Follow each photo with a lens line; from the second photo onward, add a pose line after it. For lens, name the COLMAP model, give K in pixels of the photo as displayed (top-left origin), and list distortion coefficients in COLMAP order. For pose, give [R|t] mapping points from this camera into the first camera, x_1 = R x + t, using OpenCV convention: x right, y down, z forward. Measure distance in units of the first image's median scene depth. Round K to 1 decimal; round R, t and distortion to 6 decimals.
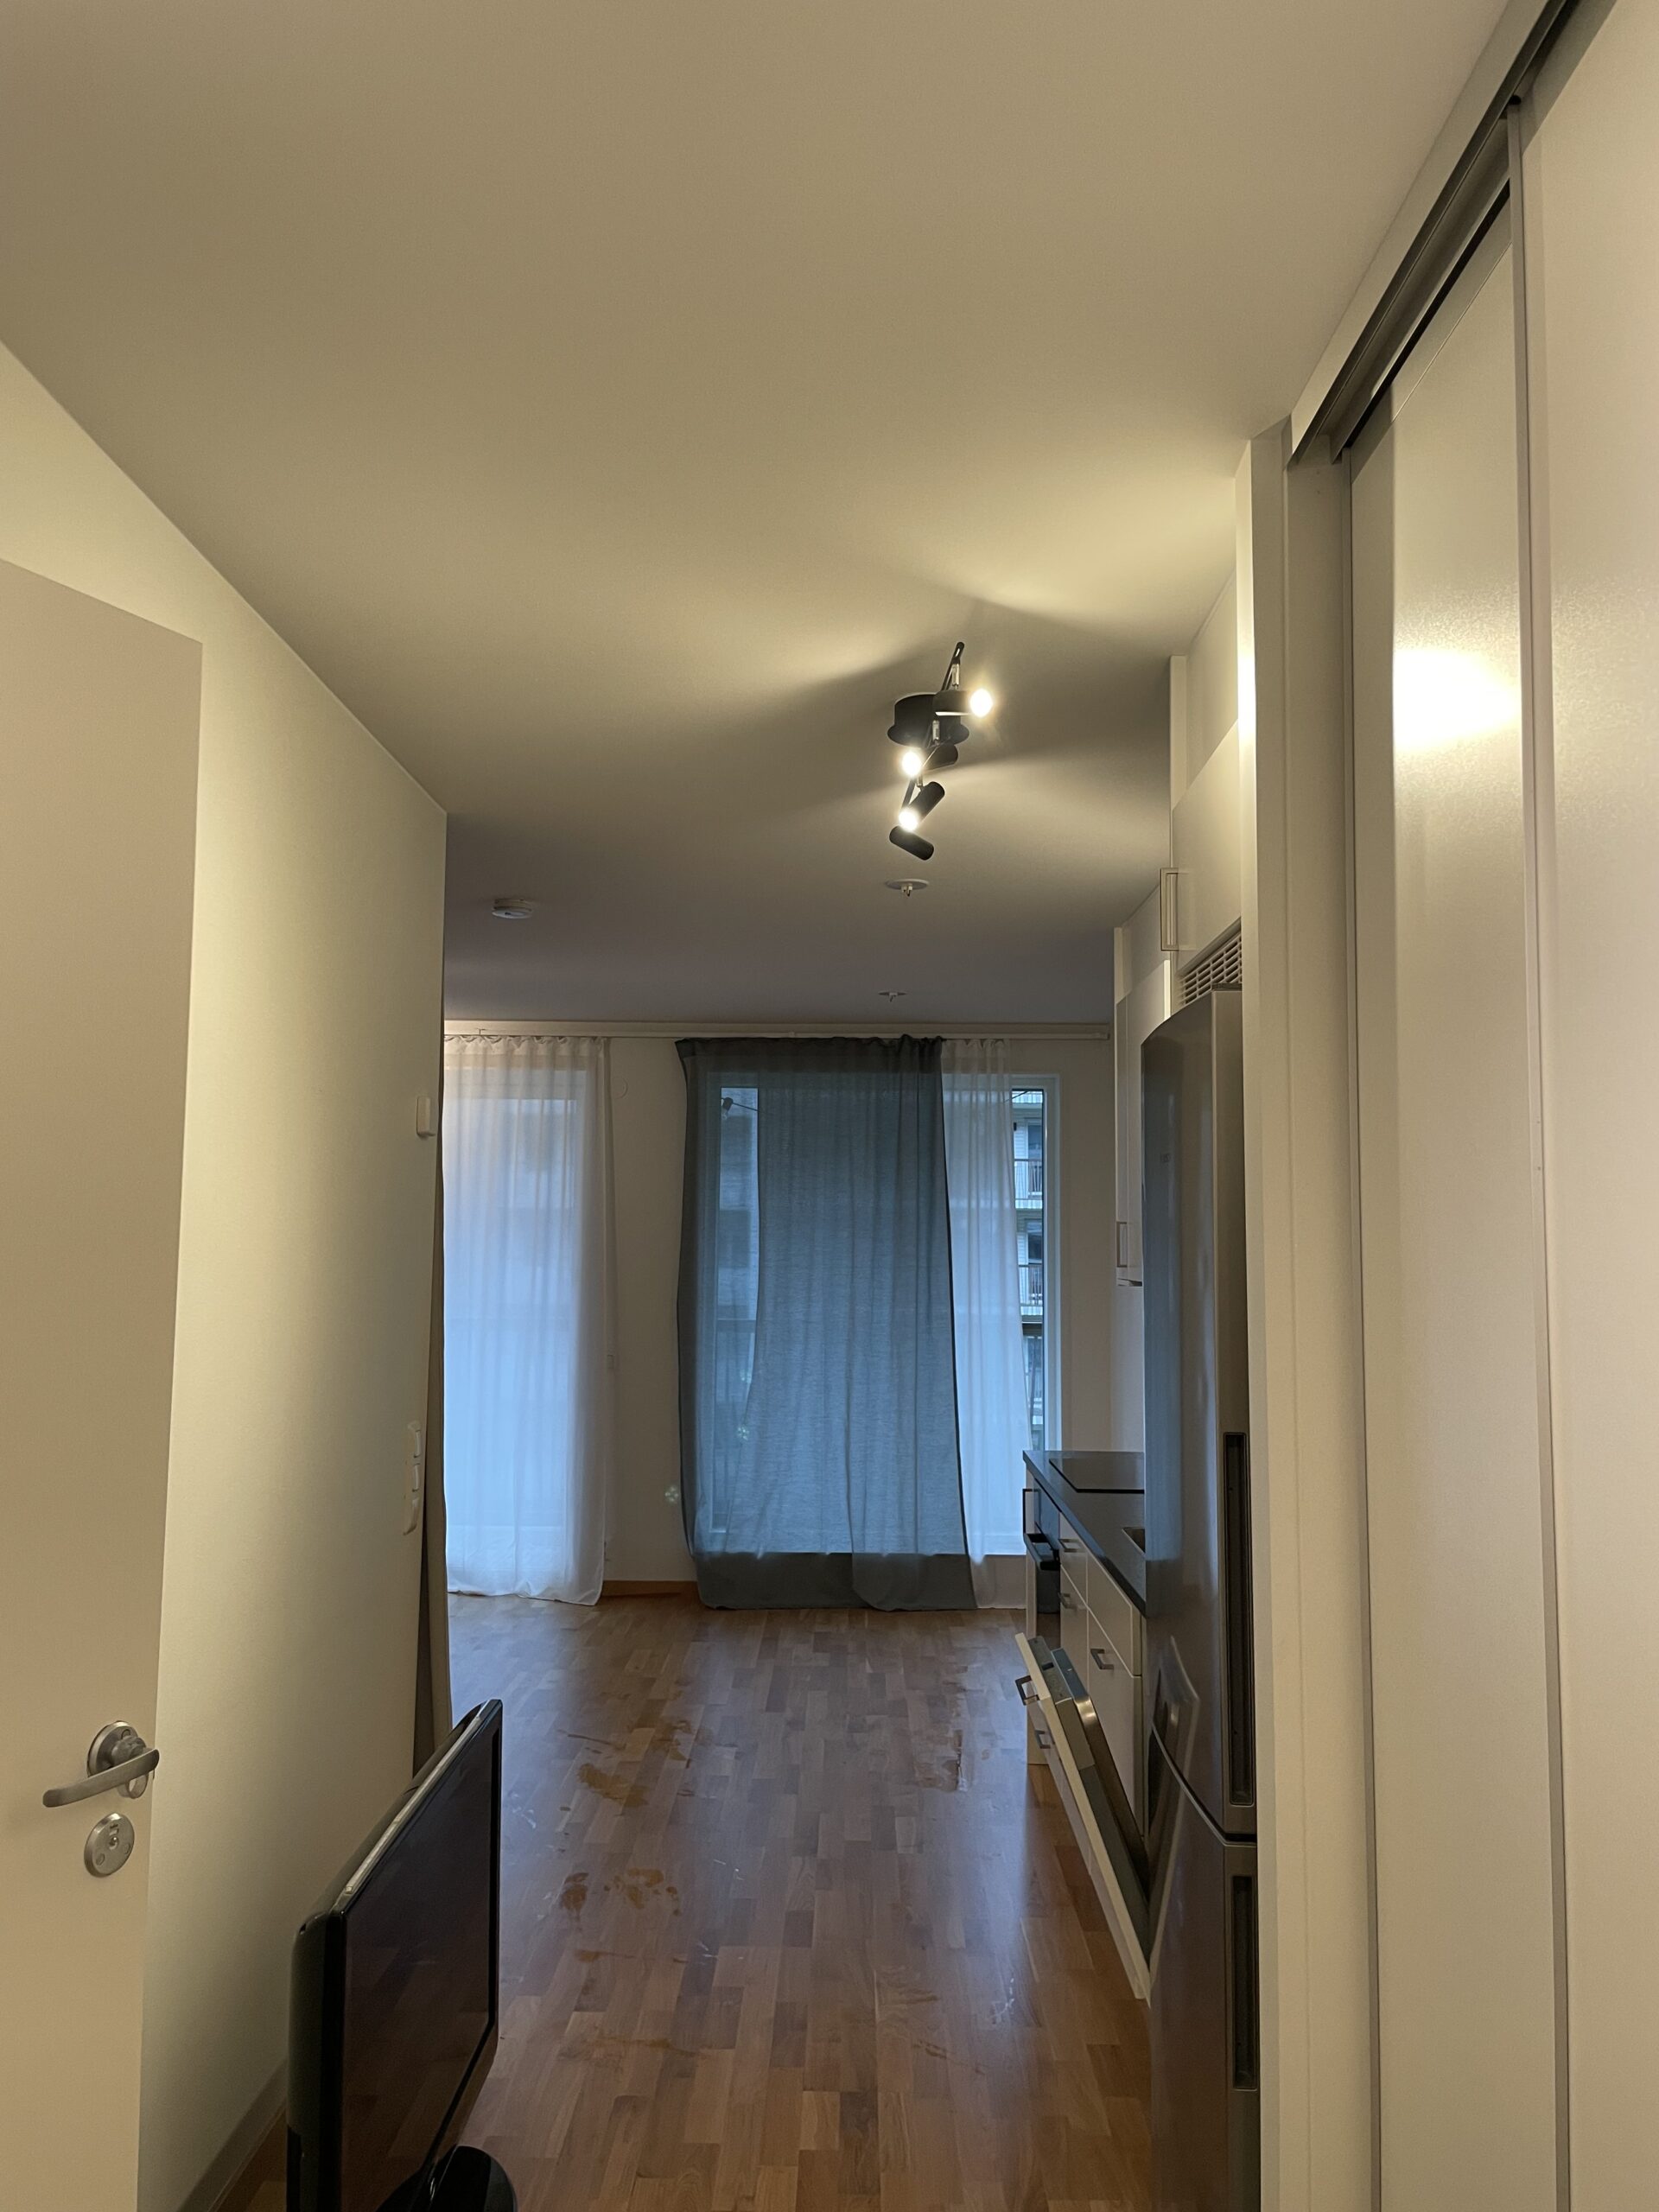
lens RADIAL K [[1695.4, 0, 829.5], [0, 1695.4, 1106.0], [0, 0, 1]] dist [0.157913, -0.248839]
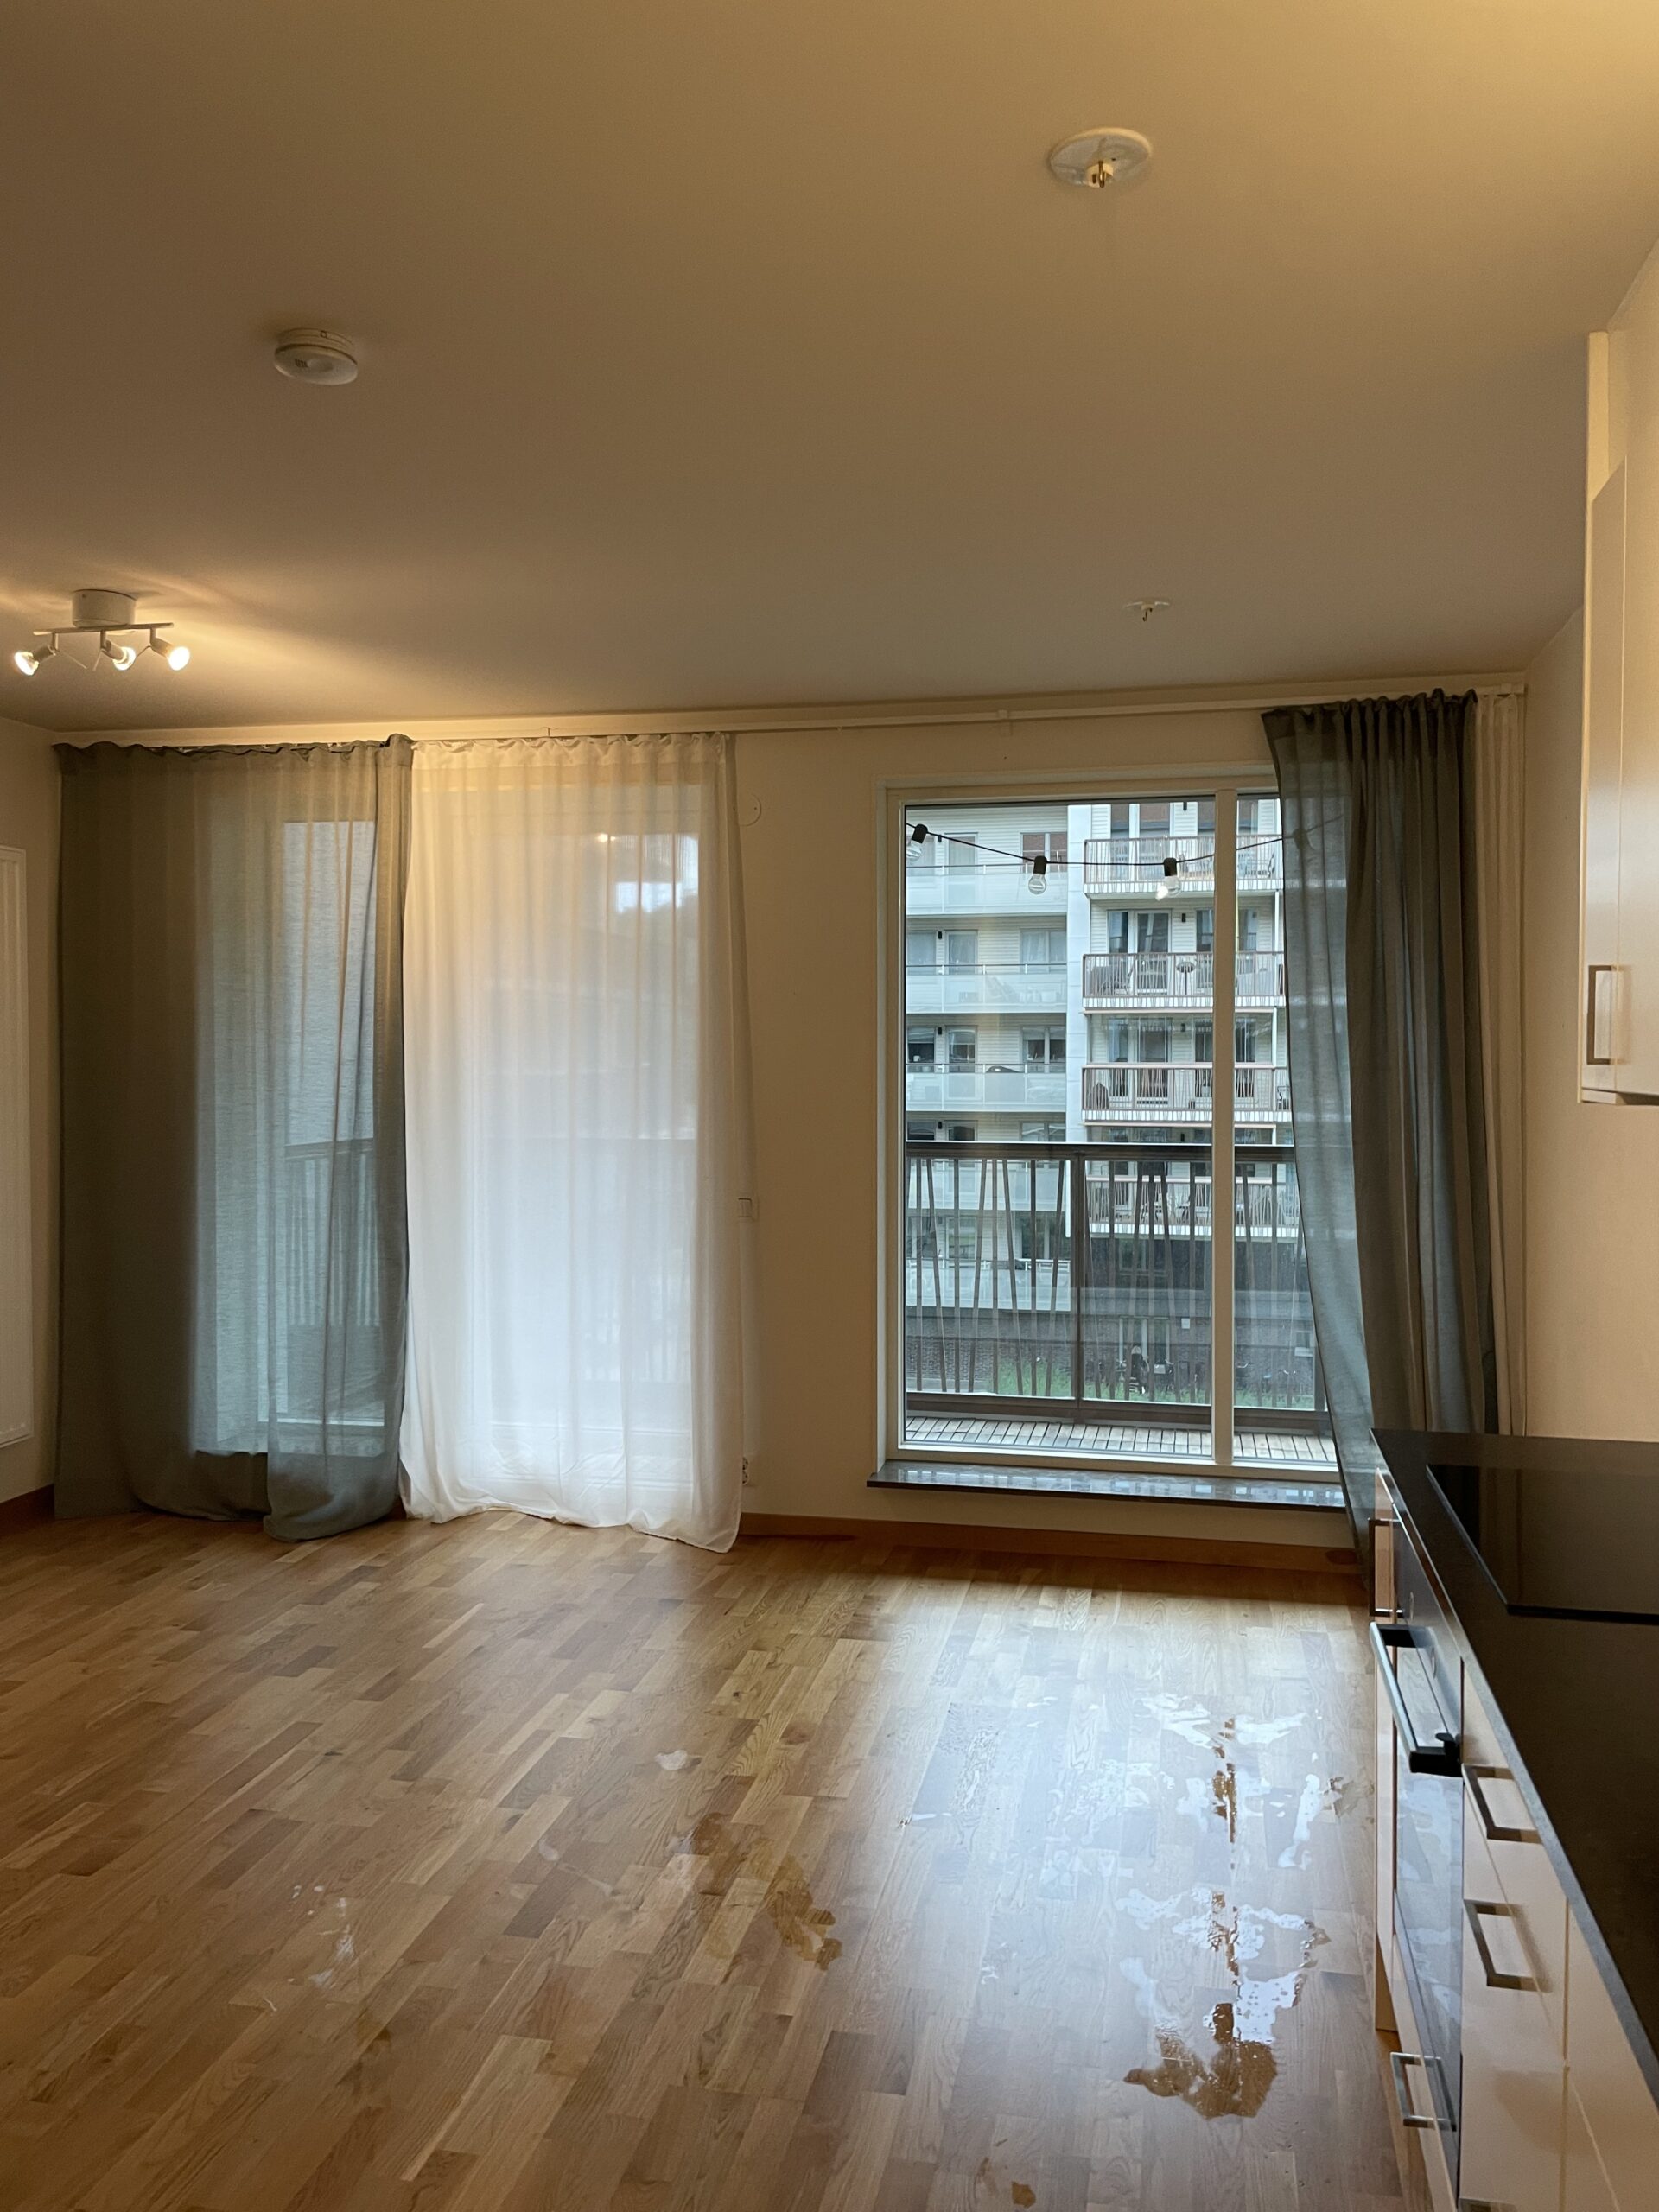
lens RADIAL K [[1695.4, 0, 829.5], [0, 1695.4, 1106.0], [0, 0, 1]] dist [0.157913, -0.248839]
pose [[0.980925, -0.003649, -0.194354, 0.038804], [0.025655, 0.993508, 0.110832, 0.032444], [0.192688, -0.113704, 0.974650, 0.334013]]
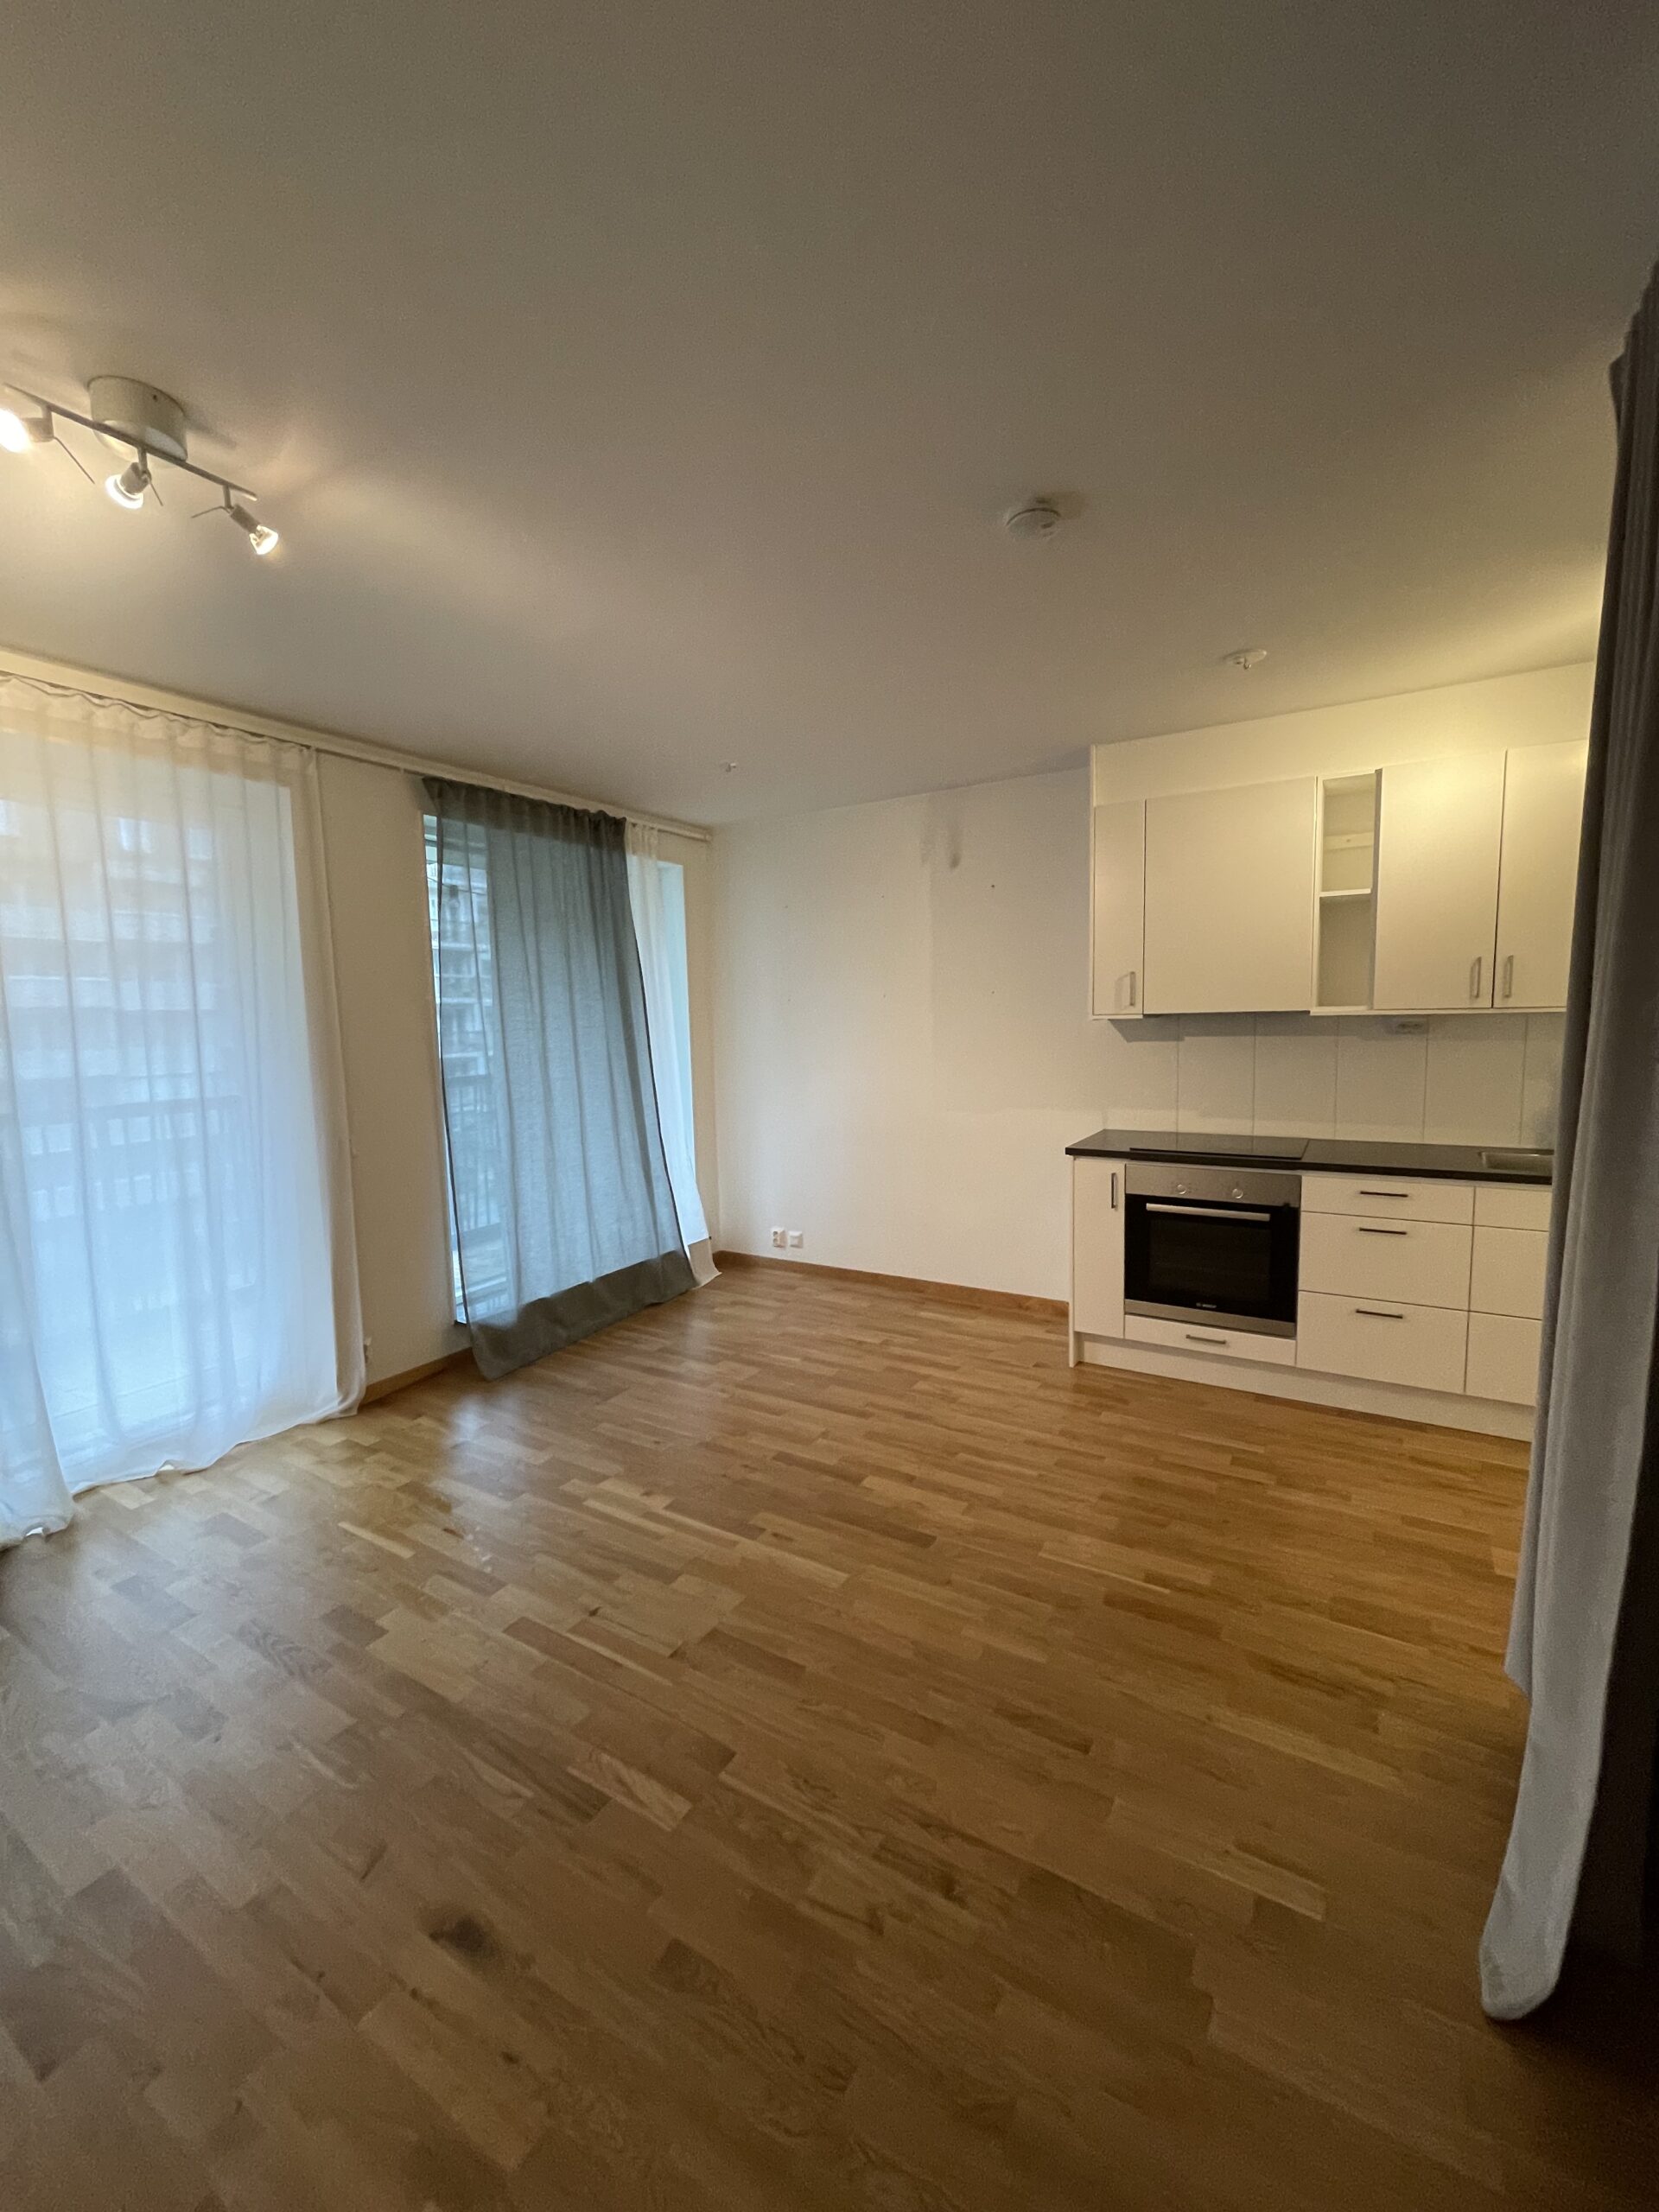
lens RADIAL K [[886.9, 0, 898.4], [0, 886.9, 1090.1], [0, 0, 1]] dist [-0.000299, 0.000063]
pose [[0.473381, -0.098556, 0.875327, -0.382313], [-0.061957, 0.987534, 0.144697, 0.040325], [-0.878676, -0.122730, 0.461373, 0.551298]]
